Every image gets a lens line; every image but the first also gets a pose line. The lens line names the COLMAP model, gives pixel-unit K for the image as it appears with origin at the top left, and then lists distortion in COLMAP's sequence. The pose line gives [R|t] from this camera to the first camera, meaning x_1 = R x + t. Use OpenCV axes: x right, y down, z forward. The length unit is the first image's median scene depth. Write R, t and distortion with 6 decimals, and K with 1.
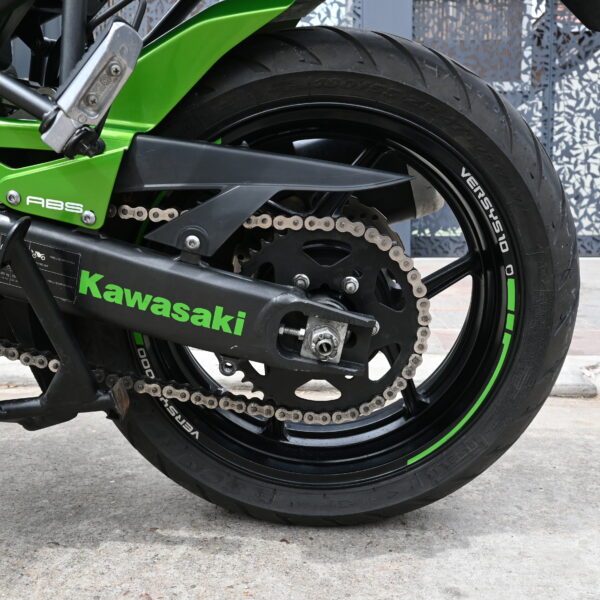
lens RADIAL K [[617.7, 0, 300.0], [0, 617.7, 300.0], [0, 0, 1]] dist [0.001054, 0.005116]
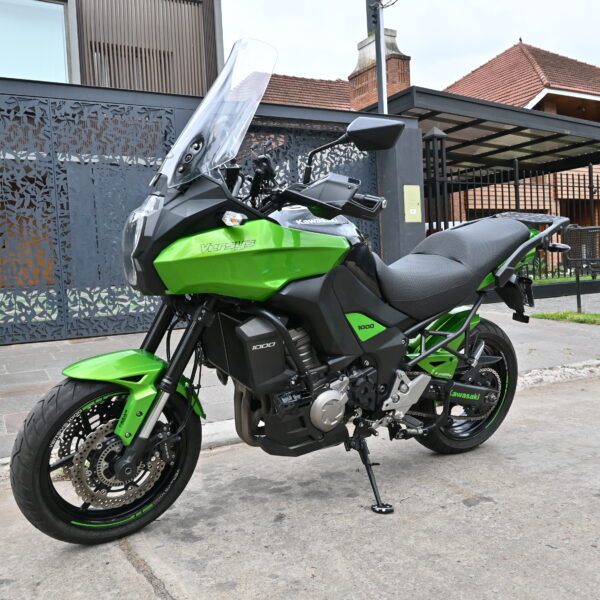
lens RADIAL K [[617.7, 0, 300.0], [0, 617.7, 300.0], [0, 0, 1]] dist [0.001054, 0.005116]
pose [[0.844507, -0.067246, 0.531306, -2.596190], [0.094566, 0.995221, -0.024350, -0.494292], [-0.527130, 0.070807, 0.846830, -1.552115]]
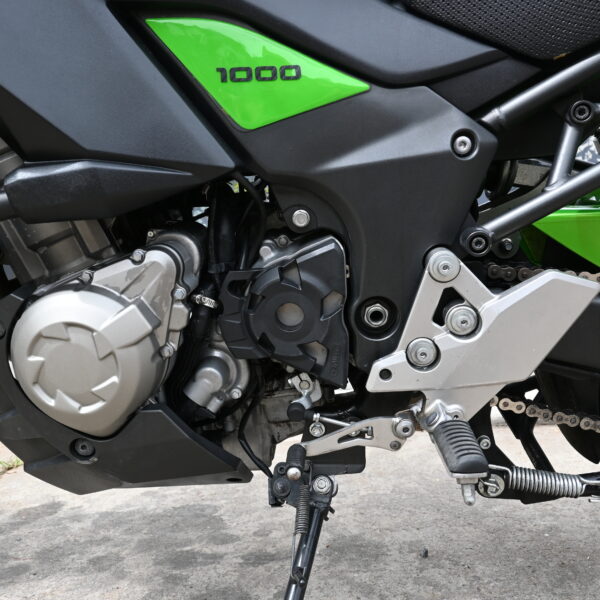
lens RADIAL K [[617.7, 0, 300.0], [0, 617.7, 300.0], [0, 0, 1]] dist [0.001054, 0.005116]
pose [[0.996574, -0.062475, -0.054200, -0.789890], [0.060869, 0.997670, -0.030801, -0.110258], [0.055998, 0.027396, 0.998055, -0.076327]]
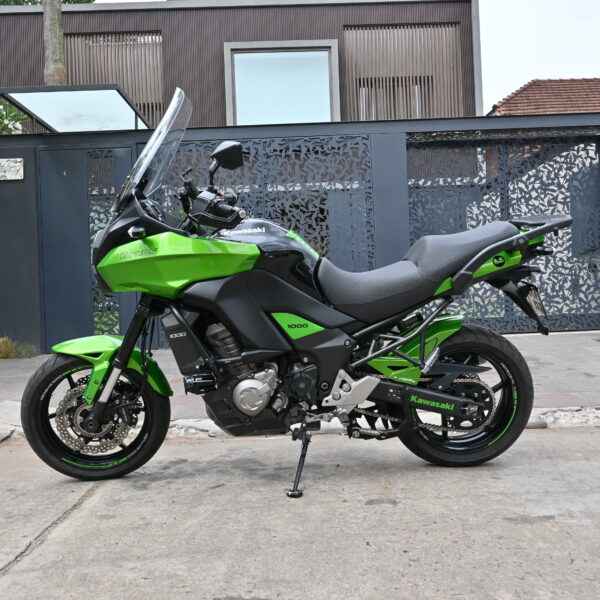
lens RADIAL K [[617.7, 0, 300.0], [0, 617.7, 300.0], [0, 0, 1]] dist [0.001054, 0.005116]
pose [[0.997702, -0.036870, 0.056843, -1.021831], [0.042036, 0.994822, -0.092531, -0.257104], [-0.053137, 0.094708, 0.994086, -2.394333]]
